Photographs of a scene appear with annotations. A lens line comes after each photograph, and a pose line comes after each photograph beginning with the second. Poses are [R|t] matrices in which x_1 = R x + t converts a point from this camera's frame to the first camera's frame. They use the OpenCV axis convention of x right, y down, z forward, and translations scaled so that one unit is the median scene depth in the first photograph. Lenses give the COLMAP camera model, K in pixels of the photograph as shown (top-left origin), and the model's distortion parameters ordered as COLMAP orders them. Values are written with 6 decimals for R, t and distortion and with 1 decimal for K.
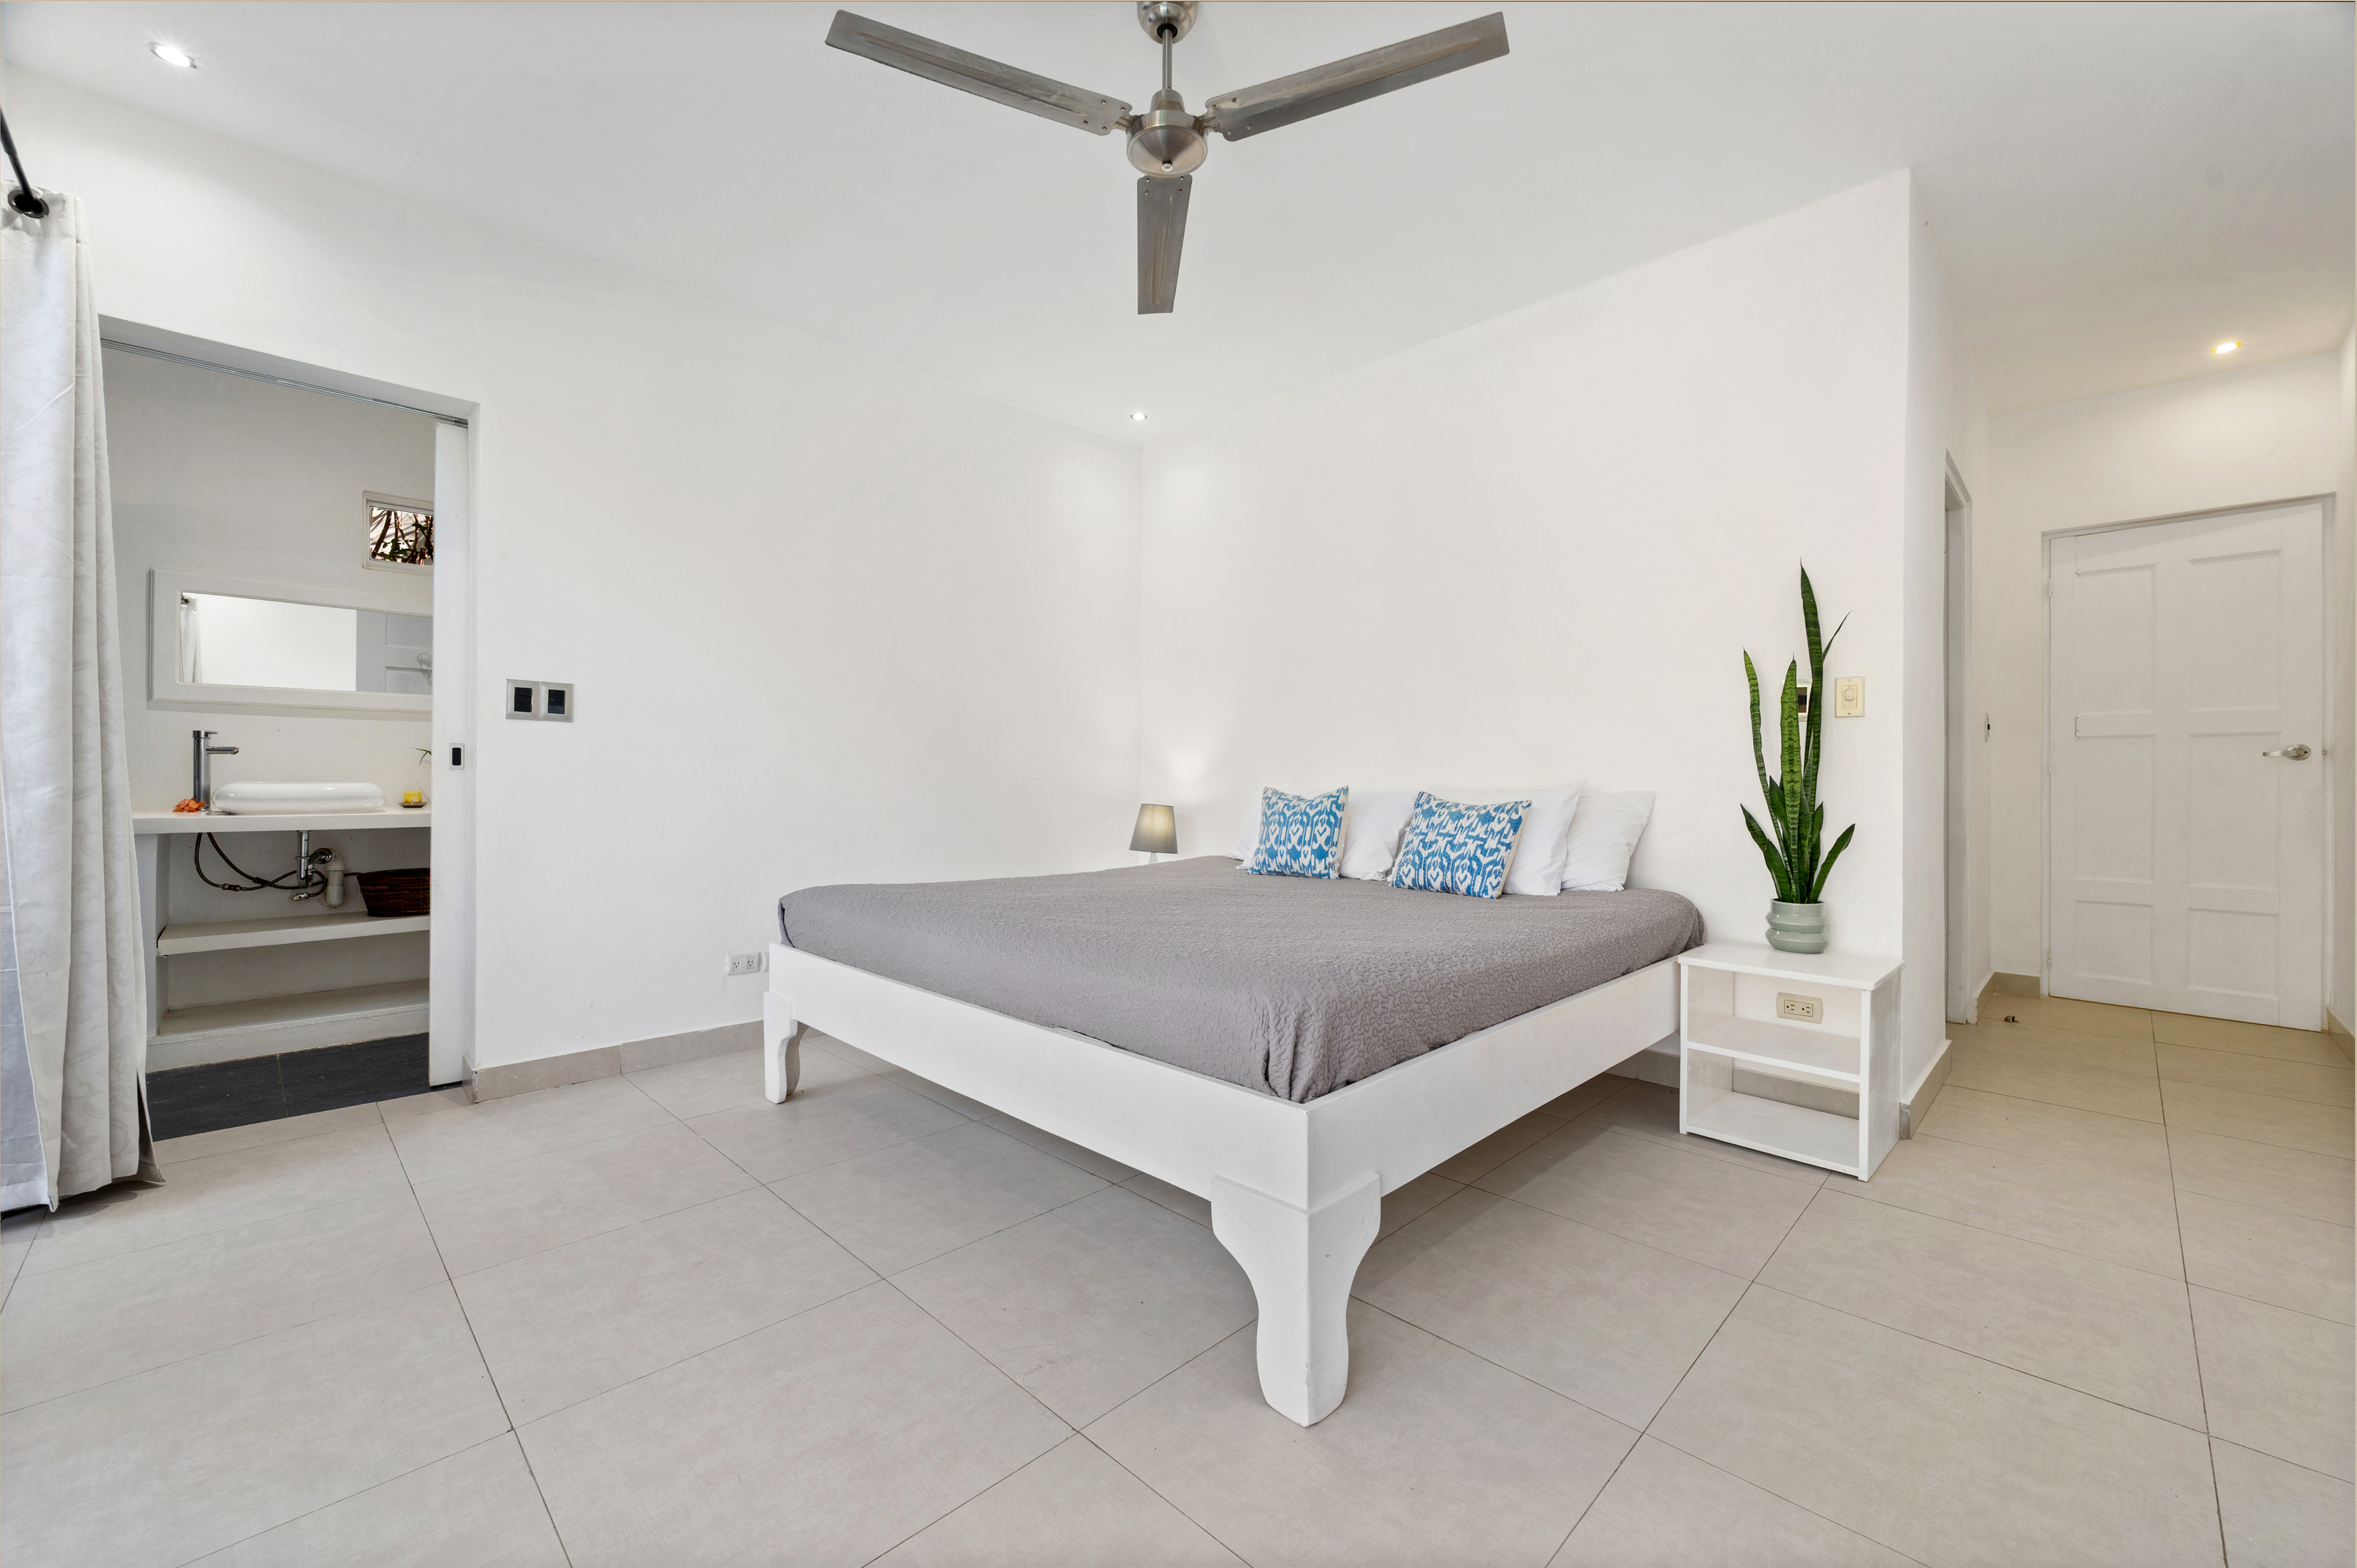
lens RADIAL K [[947.0, 0, 1178.5], [0, 947.0, 784.0], [0, 0, 1]] dist [-0.000757, -0.000096]
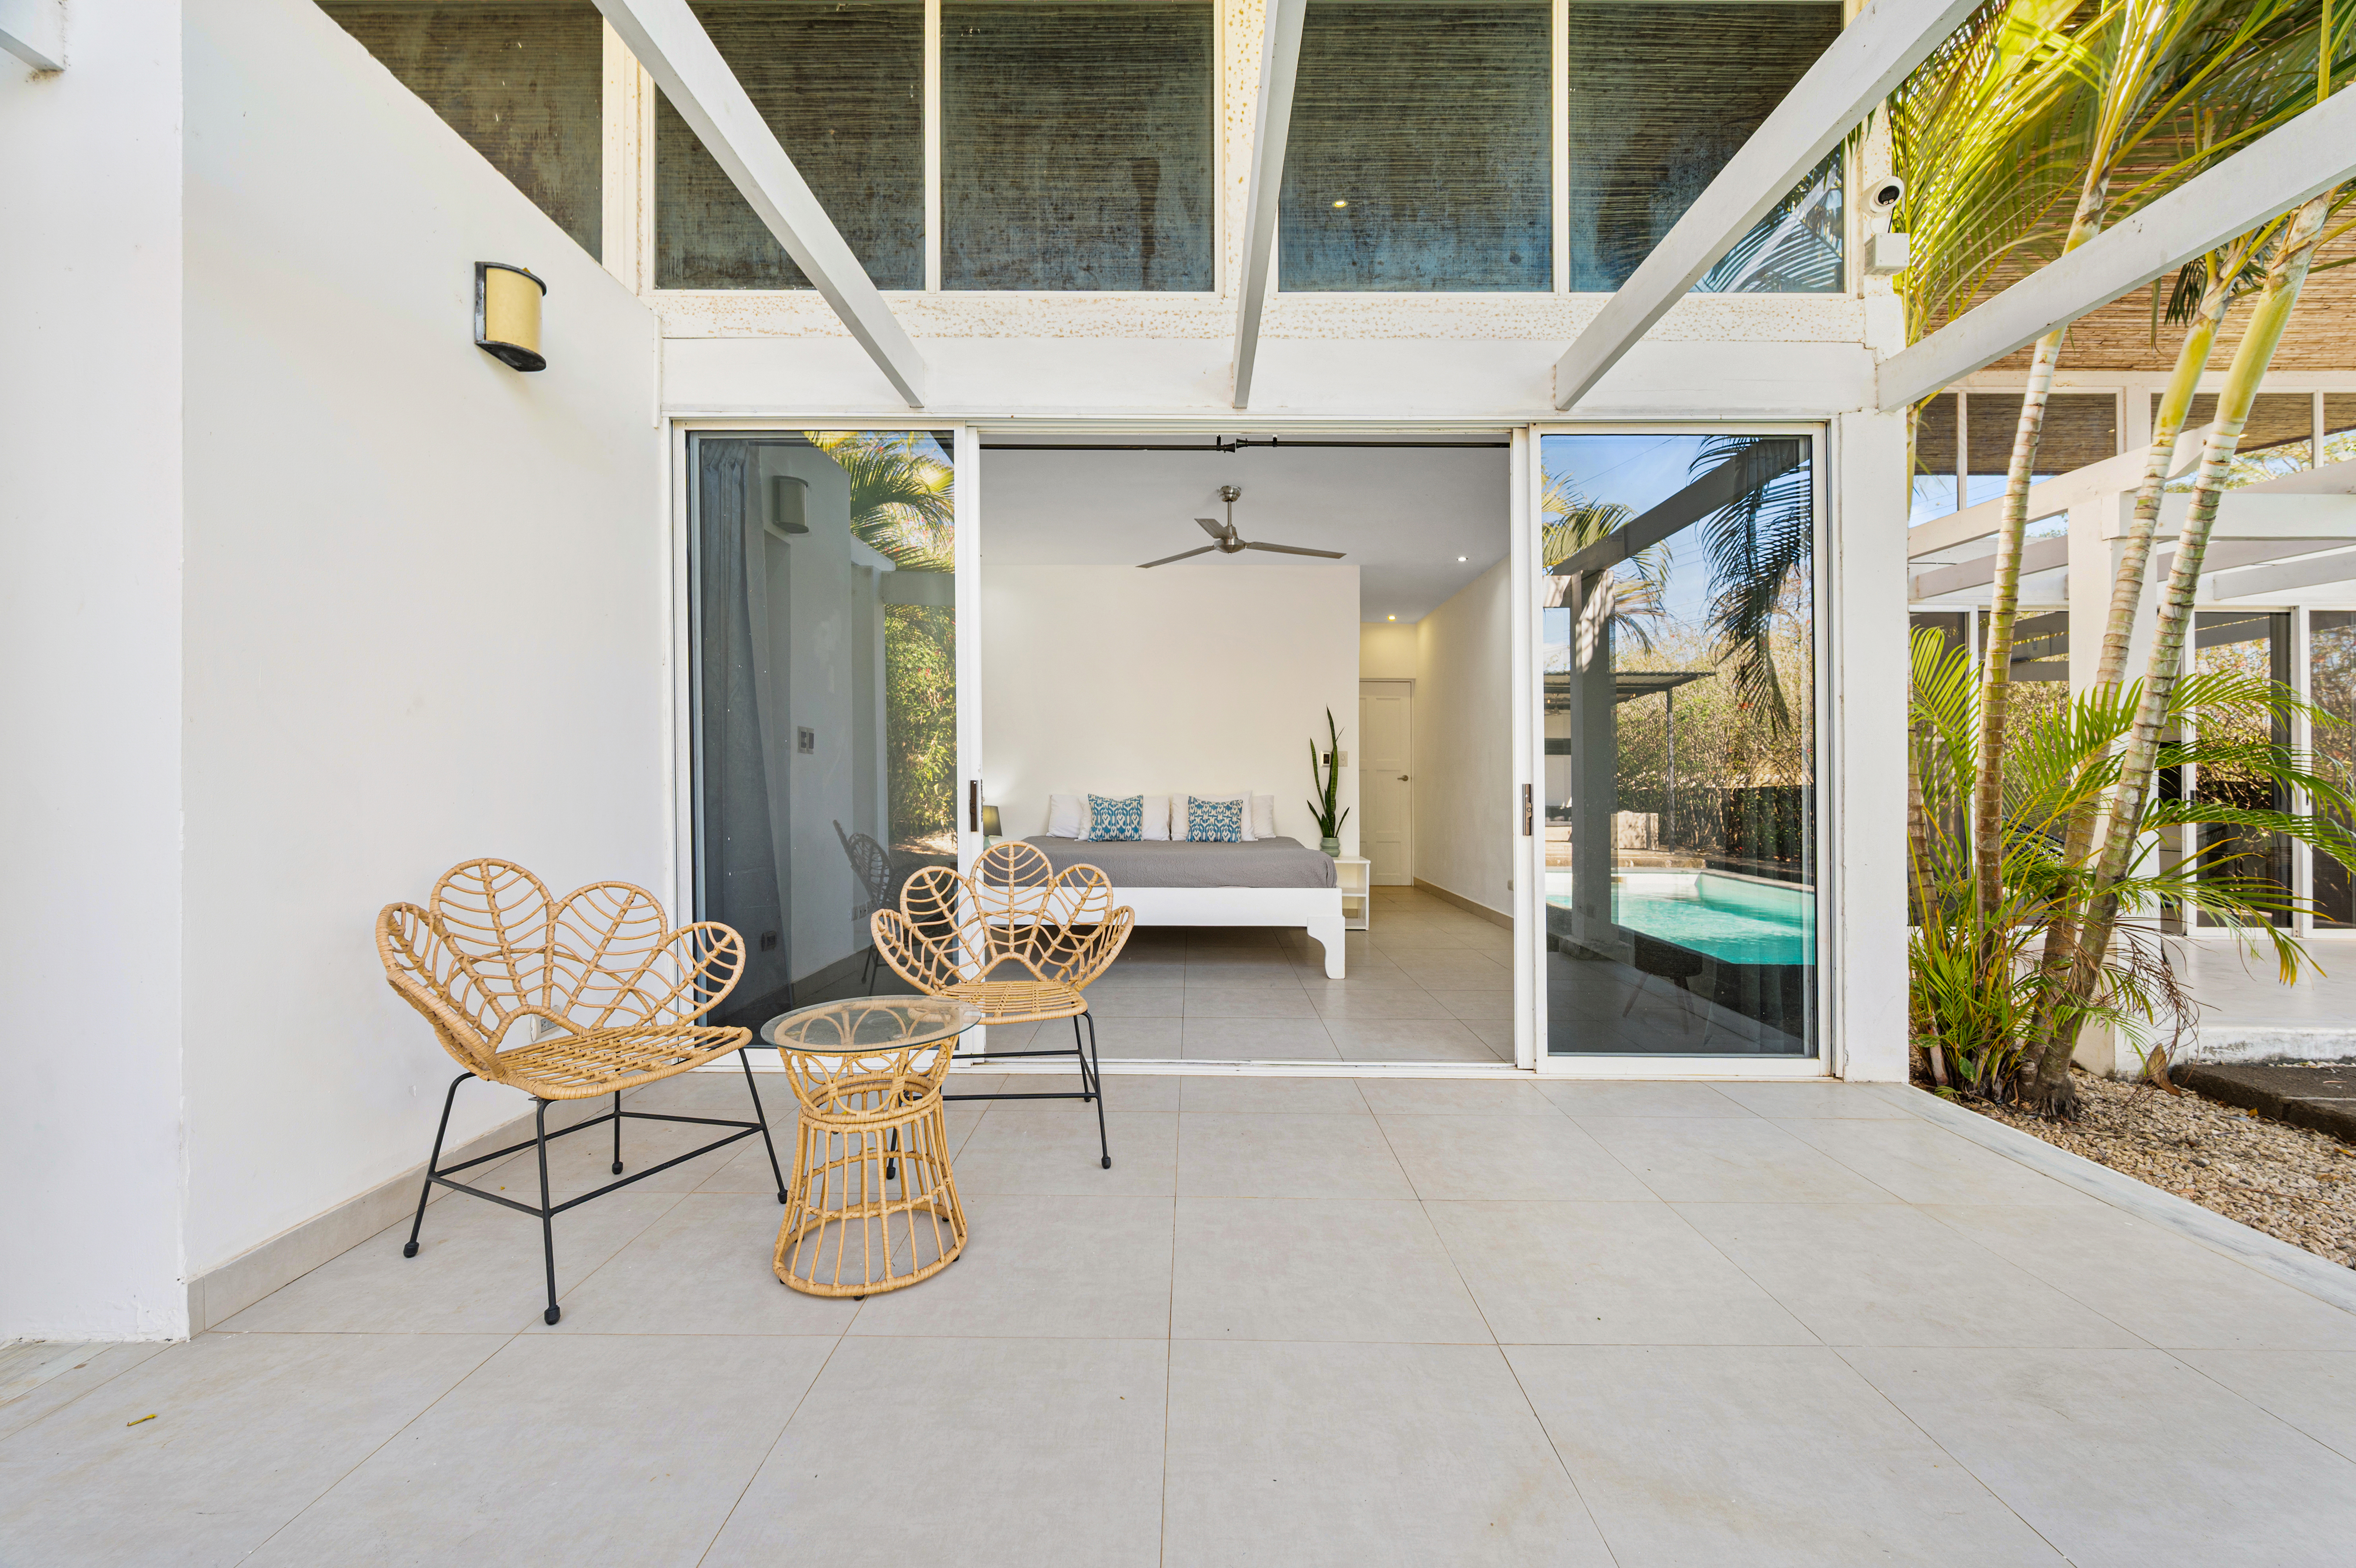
lens RADIAL K [[946.6, 0, 1178.0], [0, 946.6, 784.0], [0, 0, 1]] dist [-0.000757, -0.000096]
pose [[0.720862, 0.001288, 0.693077, -1.426097], [-0.001088, 0.999999, -0.000727, -0.020295], [-0.693077, -0.000230, 0.720863, -0.574863]]
